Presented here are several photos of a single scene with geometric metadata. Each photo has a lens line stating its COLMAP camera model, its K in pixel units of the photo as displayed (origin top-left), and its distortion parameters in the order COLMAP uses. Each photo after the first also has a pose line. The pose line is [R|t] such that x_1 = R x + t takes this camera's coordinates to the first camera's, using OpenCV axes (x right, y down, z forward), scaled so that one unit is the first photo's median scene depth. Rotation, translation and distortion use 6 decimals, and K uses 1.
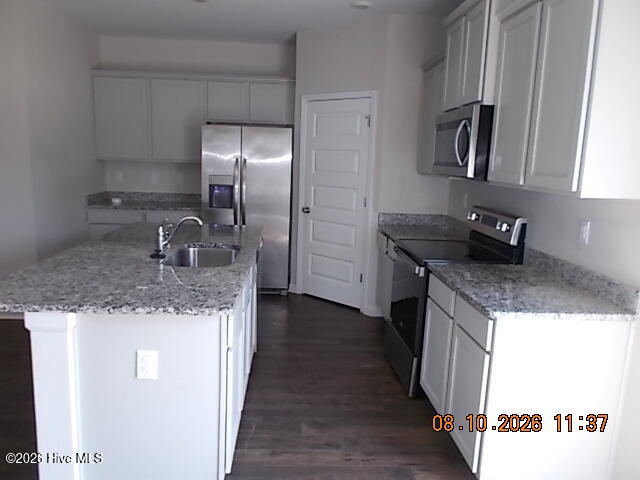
lens RADIAL K [[492.9, 0, 320.0], [0, 492.9, 240.0], [0, 0, 1]] dist [-0.002031, 0.000188]
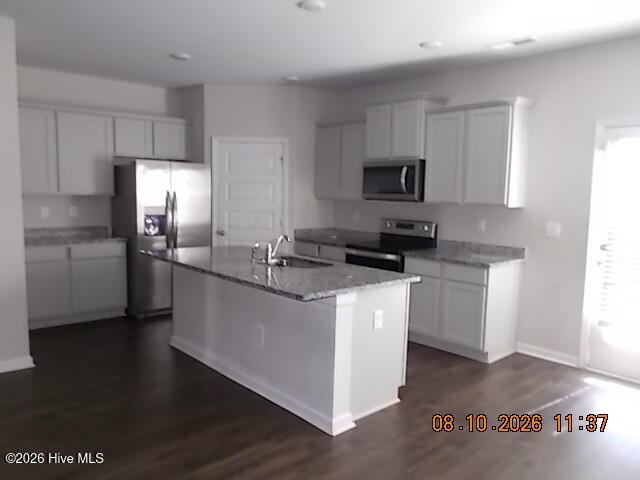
lens RADIAL K [[492.9, 0, 320.0], [0, 492.9, 240.0], [0, 0, 1]] dist [-0.002031, 0.000188]
pose [[0.775290, -0.079853, 0.626538, -0.646411], [0.111131, 0.993746, -0.010860, -0.005057], [-0.621752, 0.078047, 0.779315, -0.073874]]
